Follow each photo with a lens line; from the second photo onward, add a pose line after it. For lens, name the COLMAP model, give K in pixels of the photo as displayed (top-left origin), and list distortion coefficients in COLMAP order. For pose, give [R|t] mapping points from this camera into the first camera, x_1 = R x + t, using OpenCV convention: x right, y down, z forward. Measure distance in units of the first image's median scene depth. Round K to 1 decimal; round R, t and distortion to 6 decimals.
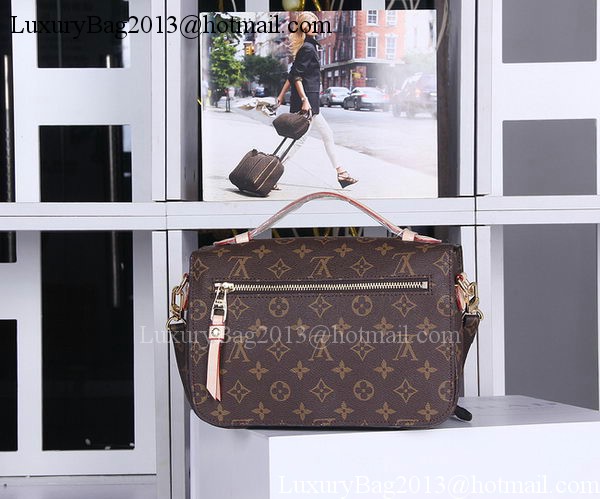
lens RADIAL K [[1333.6, 0, 300.0], [0, 1333.6, 249.5], [0, 0, 1]] dist [0.029820, 0.470196]
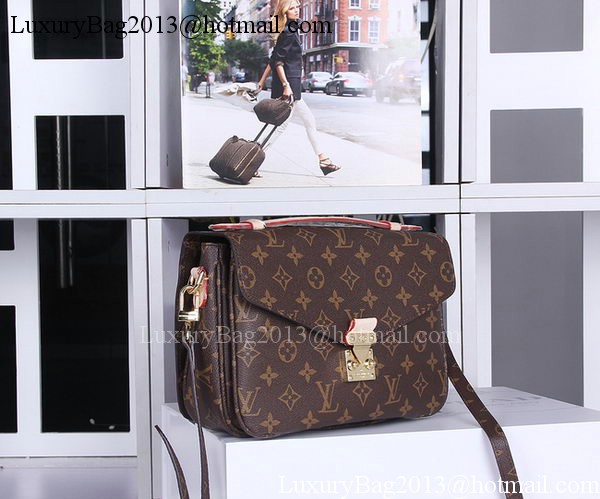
lens RADIAL K [[1172.3, 0, 300.0], [0, 1172.3, 249.5], [0, 0, 1]] dist [0.023519, -0.138307]
pose [[0.999884, 0.000666, -0.015248, 0.026915], [-0.000488, 0.999932, 0.011633, -0.001486], [0.015255, -0.011624, 0.999816, 0.137637]]
